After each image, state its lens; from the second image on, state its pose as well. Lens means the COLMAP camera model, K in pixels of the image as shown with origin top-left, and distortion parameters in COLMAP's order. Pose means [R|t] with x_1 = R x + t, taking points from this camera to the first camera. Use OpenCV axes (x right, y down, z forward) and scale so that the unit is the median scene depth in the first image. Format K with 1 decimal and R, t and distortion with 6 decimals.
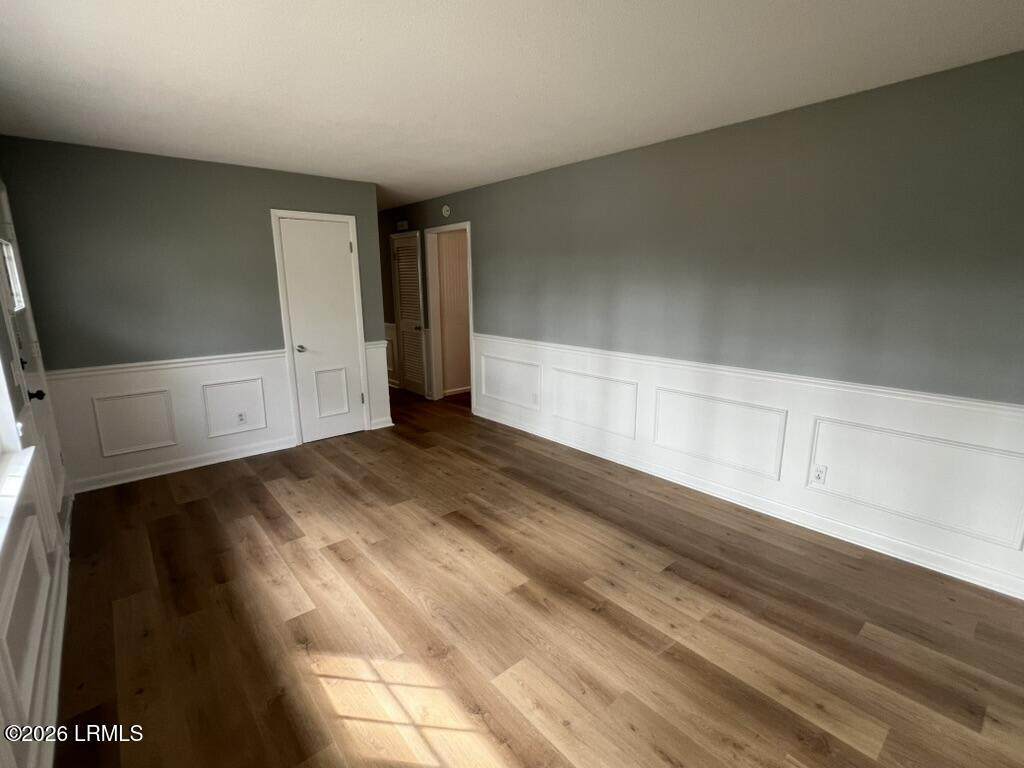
lens RADIAL K [[471.4, 0, 512.0], [0, 471.4, 384.0], [0, 0, 1]] dist [0.000230, 0.000035]
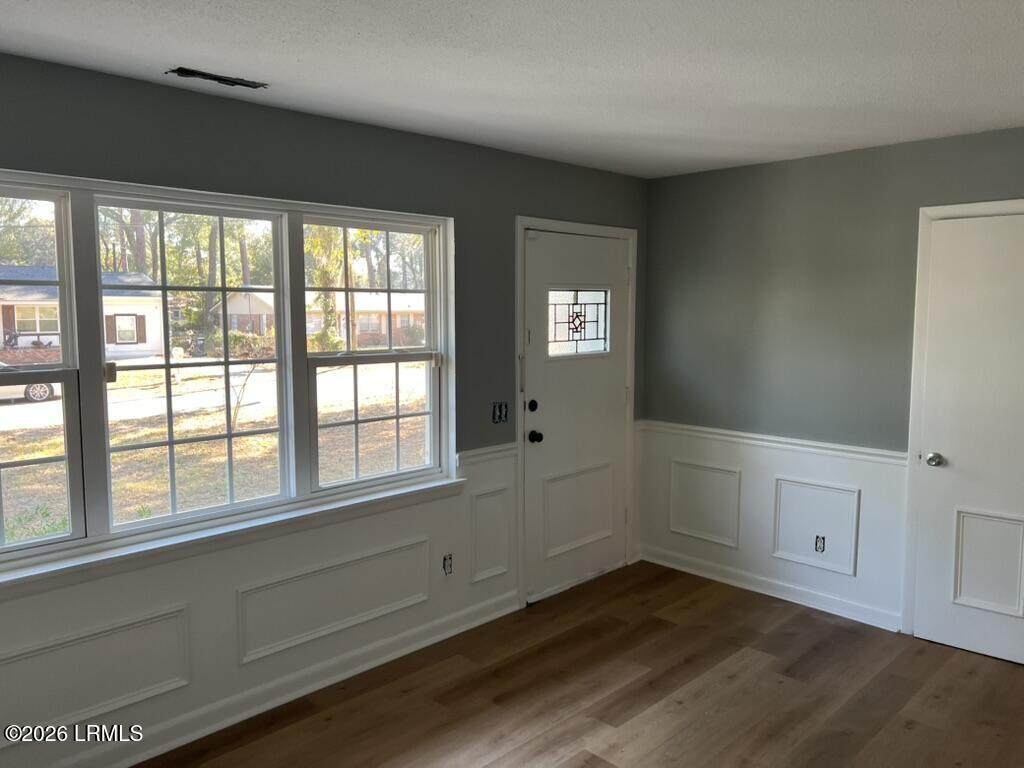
lens RADIAL K [[767.2, 0, 512.0], [0, 767.2, 384.0], [0, 0, 1]] dist [0.009177, 0.002196]
pose [[0.075032, 0.107667, -0.991352, 0.438215], [-0.214287, 0.972669, 0.089419, -0.160736], [0.973885, 0.205724, 0.096053, 0.535485]]
